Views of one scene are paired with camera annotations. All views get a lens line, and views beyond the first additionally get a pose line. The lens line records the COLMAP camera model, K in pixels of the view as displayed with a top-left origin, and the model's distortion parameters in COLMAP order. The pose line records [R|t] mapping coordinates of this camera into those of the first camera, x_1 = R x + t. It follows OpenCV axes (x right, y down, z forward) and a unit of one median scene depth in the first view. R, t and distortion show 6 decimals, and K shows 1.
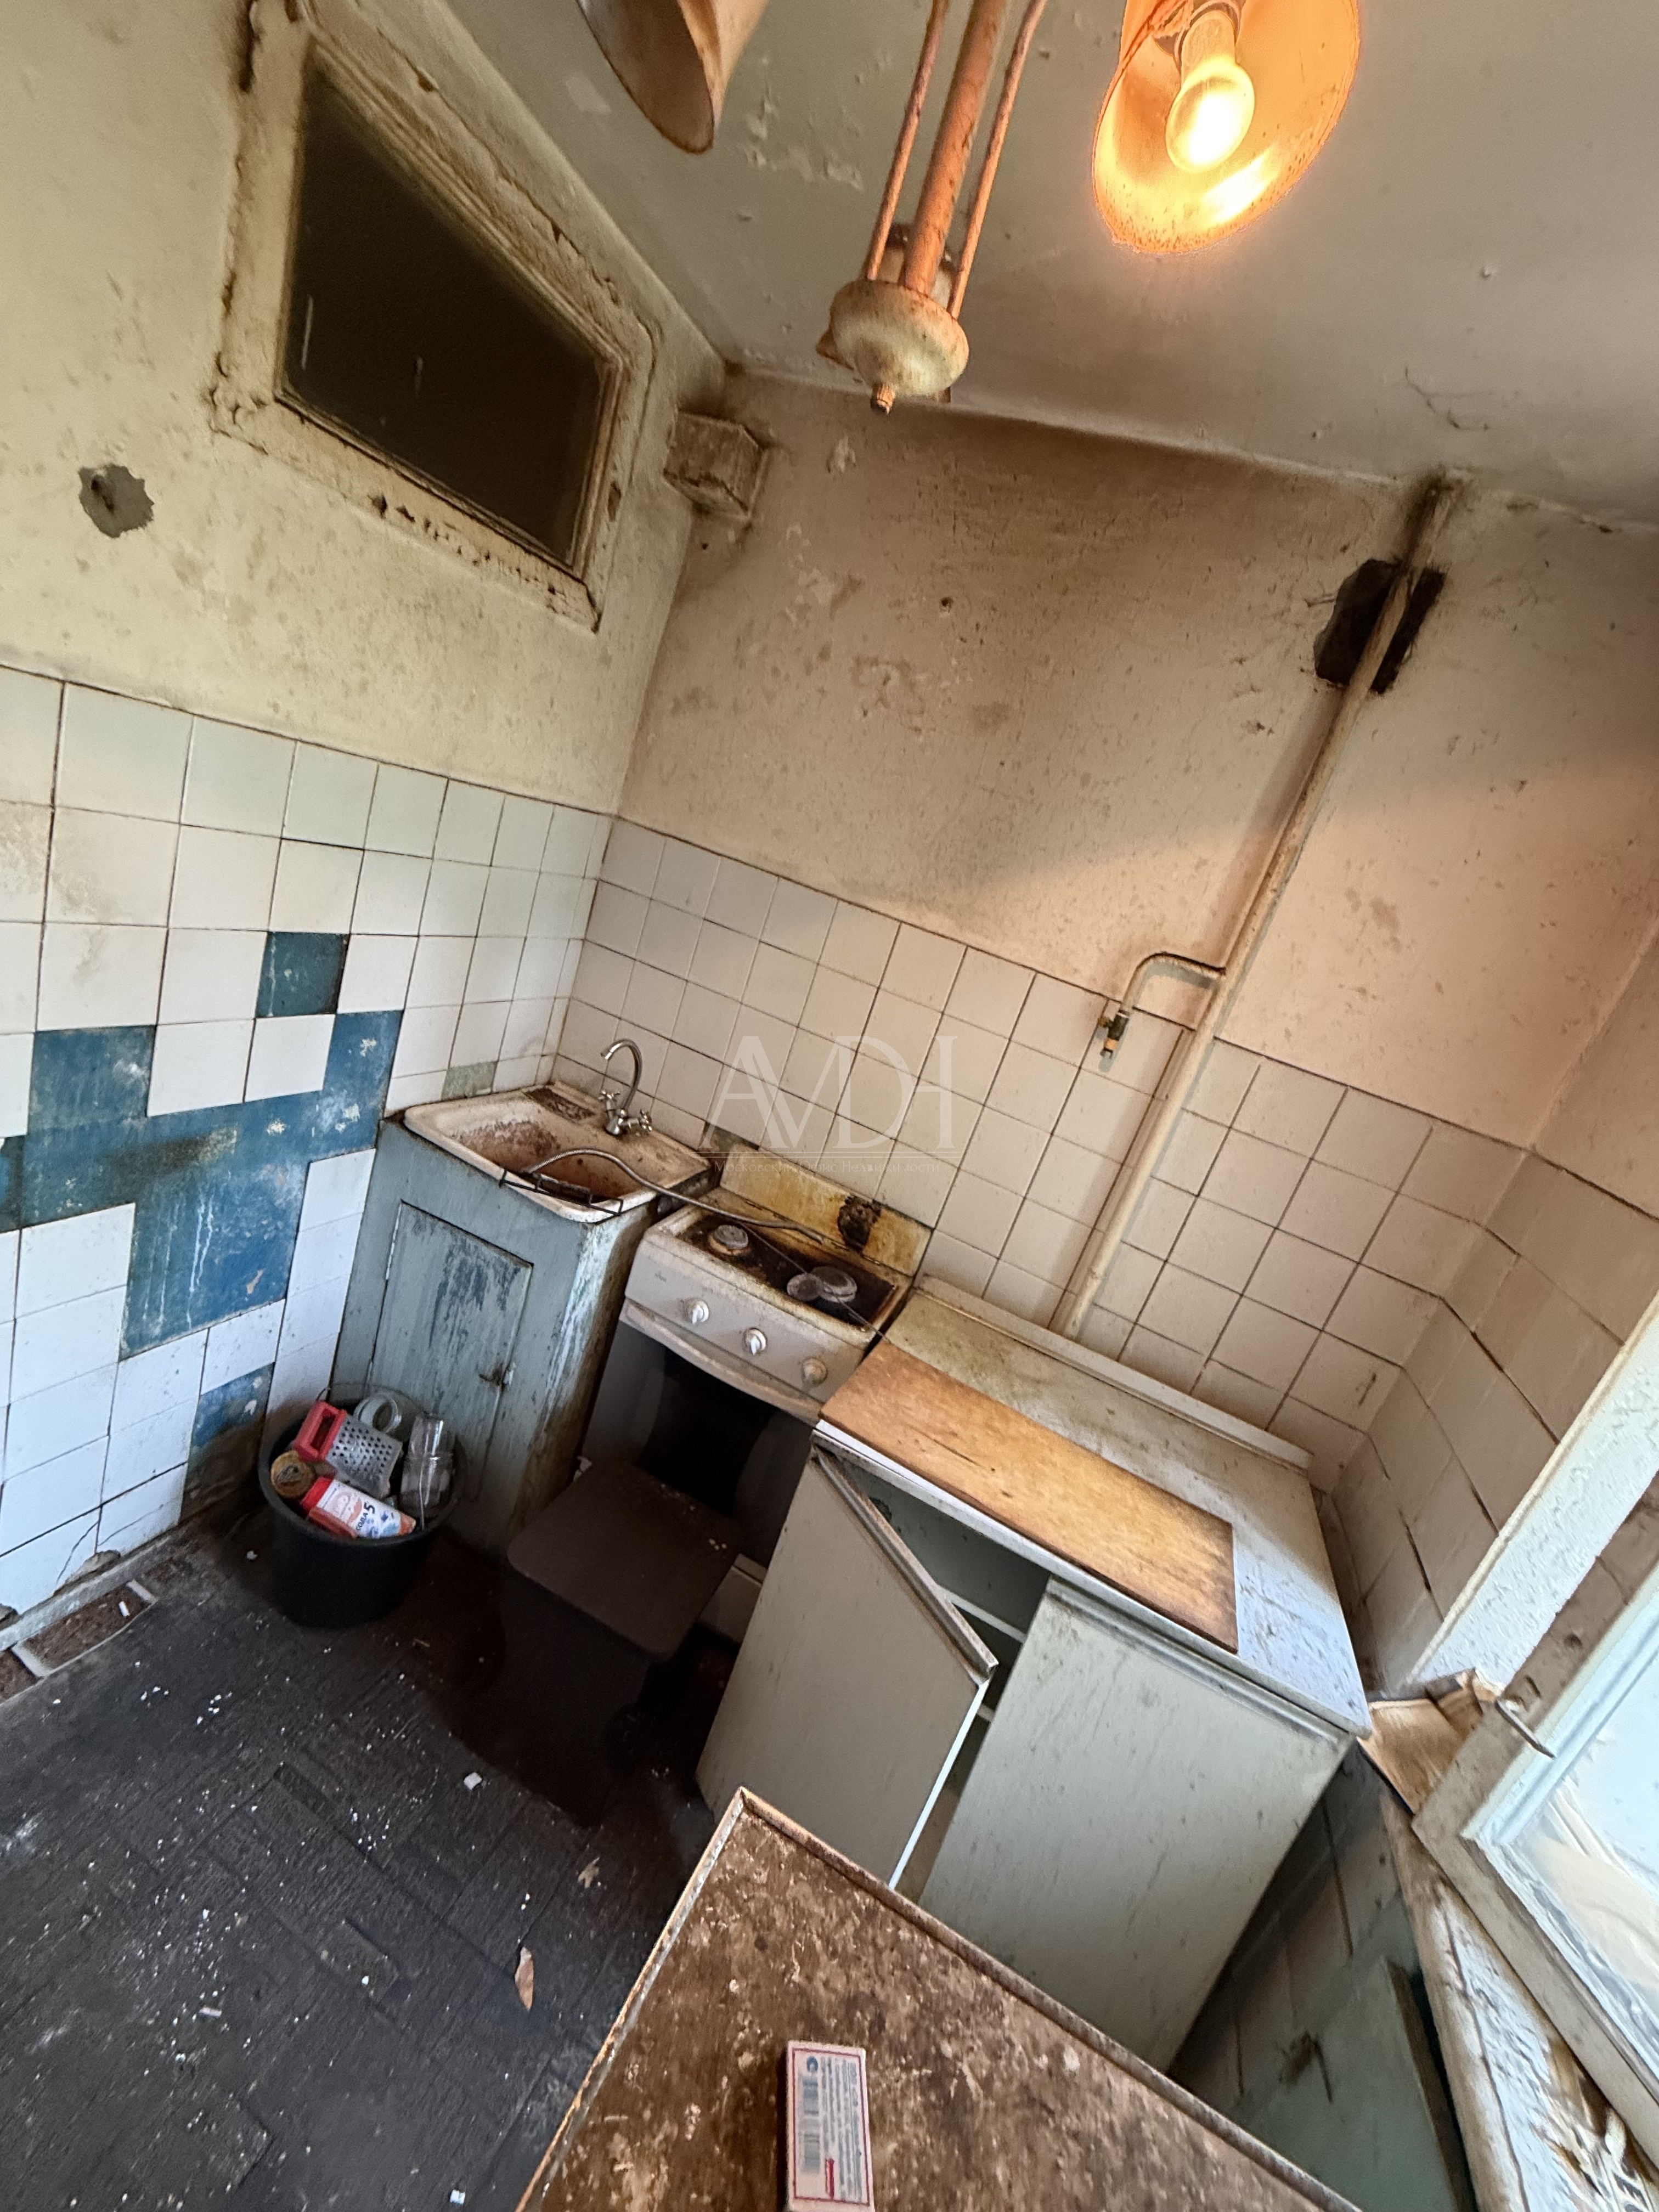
lens RADIAL K [[884.2, 0, 843.3], [0, 884.2, 1098.8], [0, 0, 1]] dist [0.003983, -0.001477]
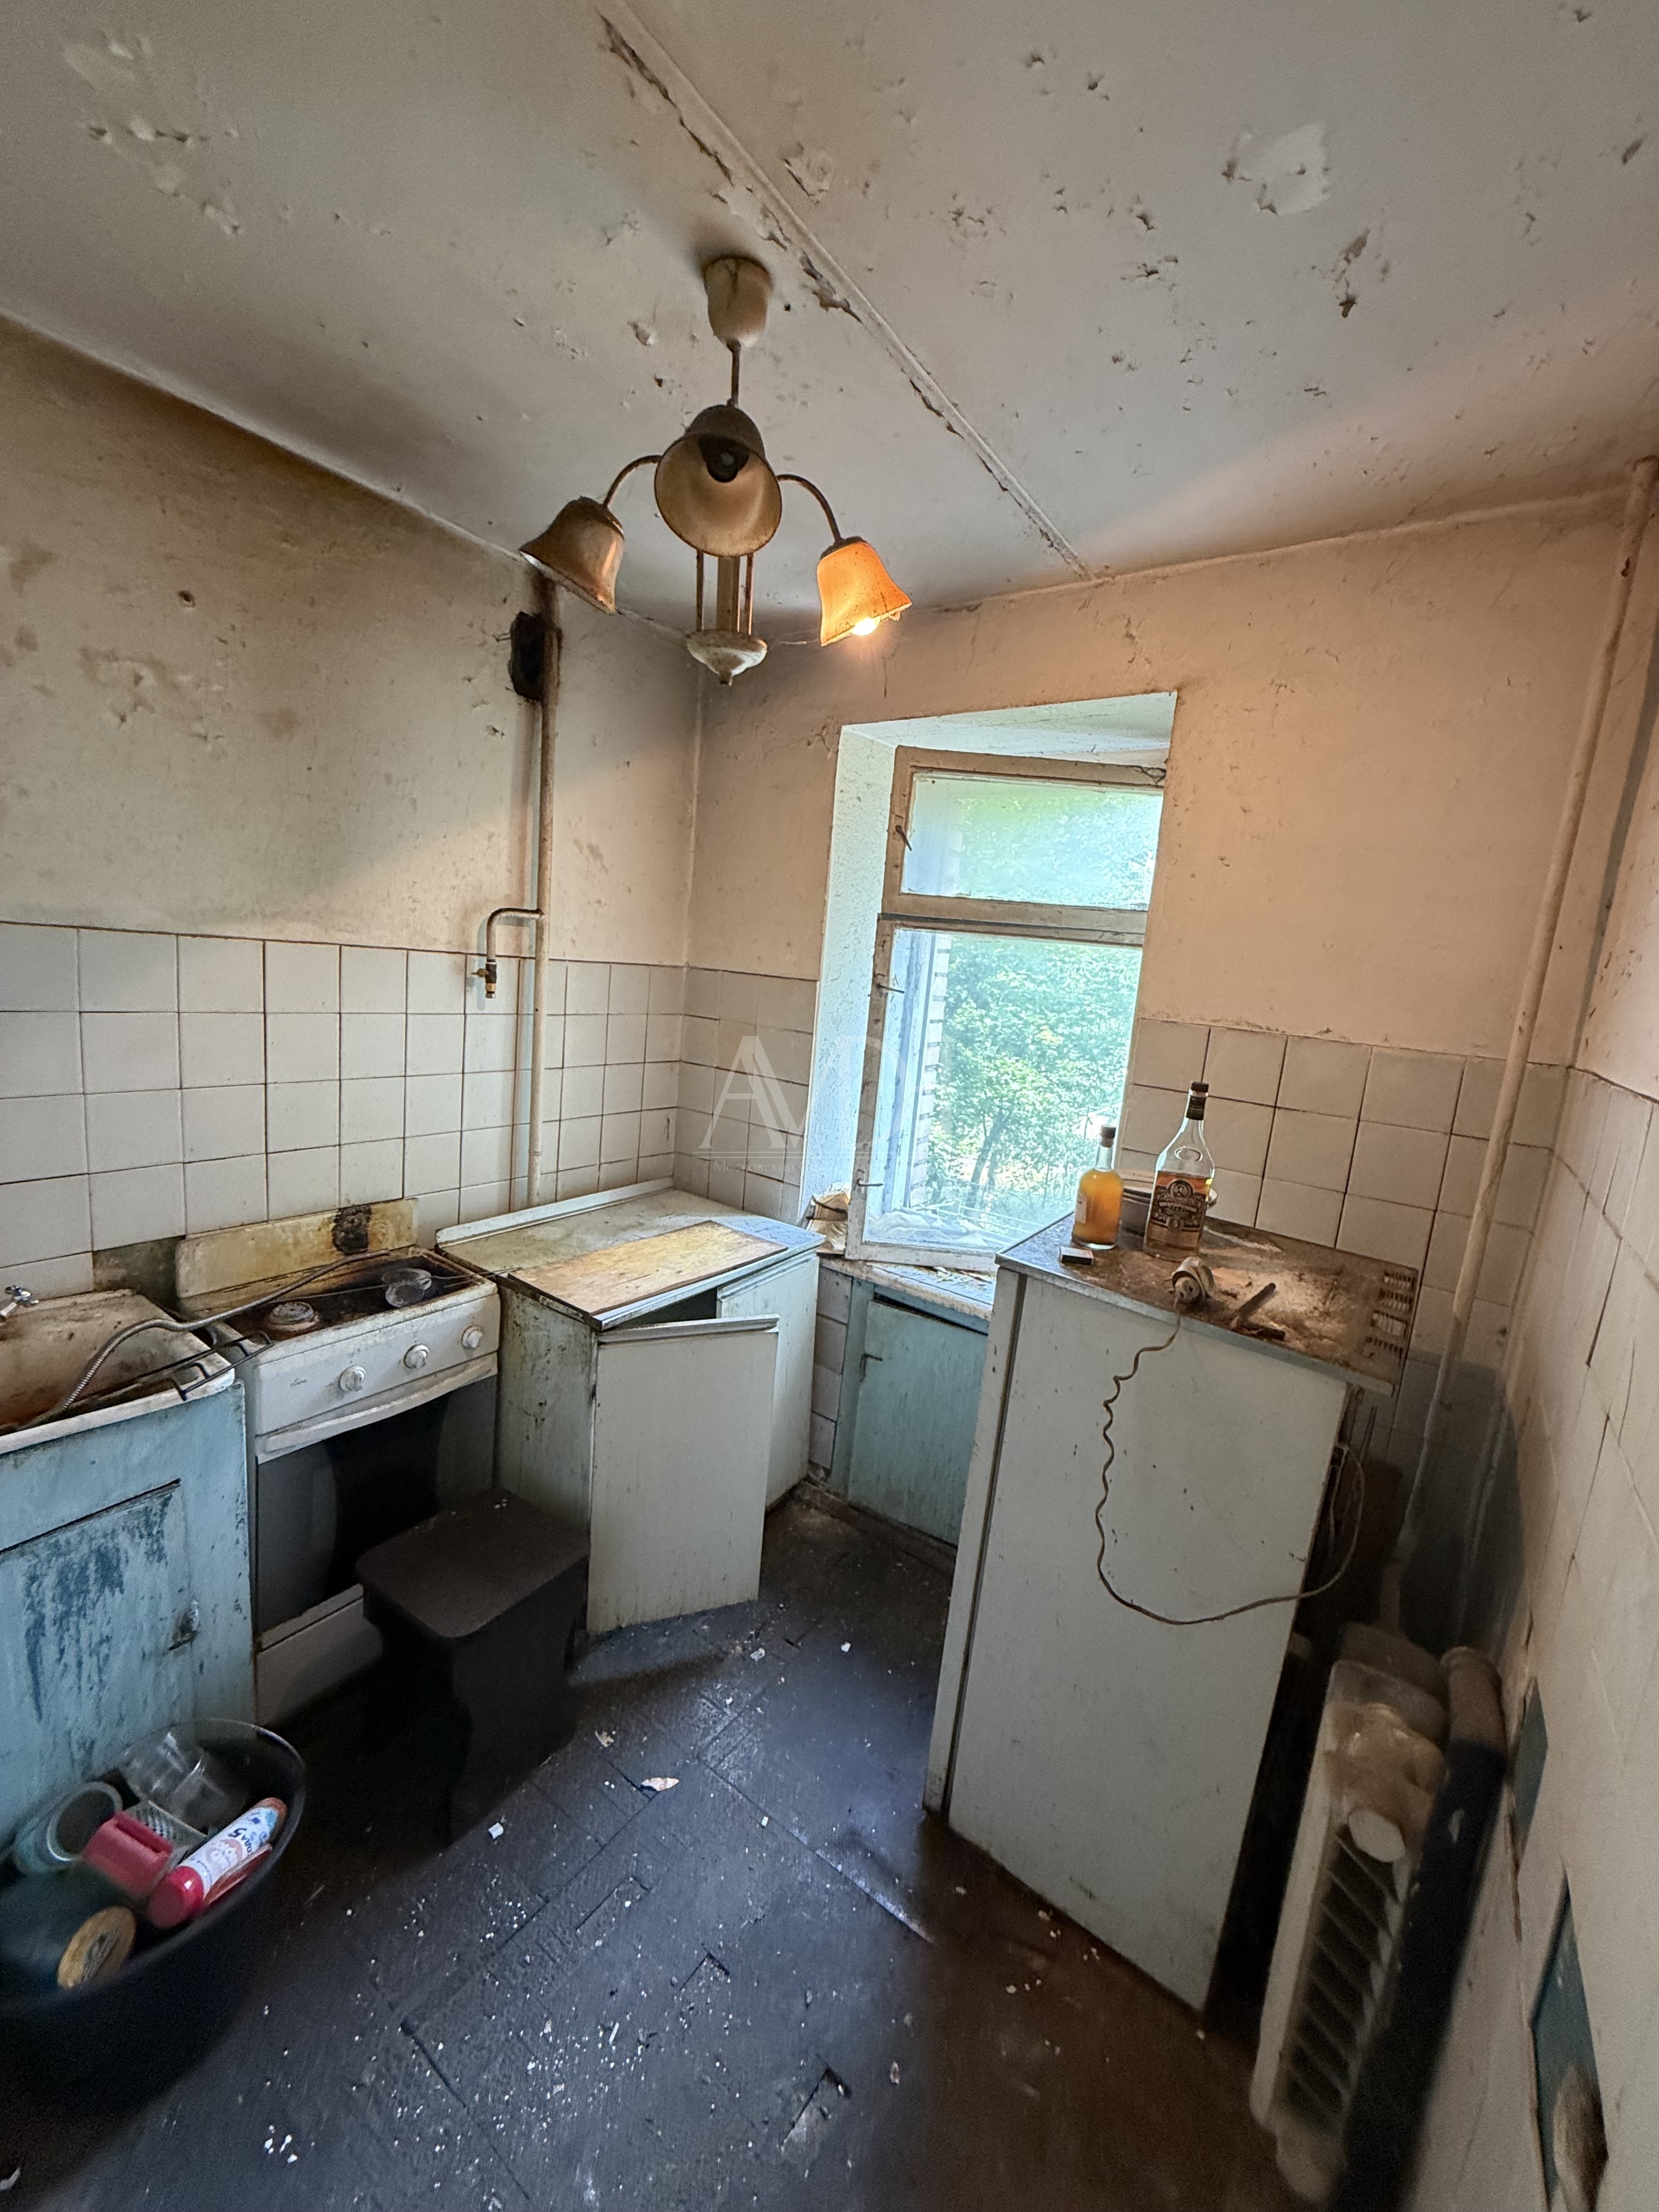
lens RADIAL K [[884.2, 0, 821.3], [0, 884.2, 1094.1], [0, 0, 1]] dist [0.003983, -0.001477]
pose [[0.252510, -0.430984, 0.866309, -0.749649], [0.258740, 0.892794, 0.368744, -0.270681], [-0.932359, 0.131037, 0.336952, 0.141006]]
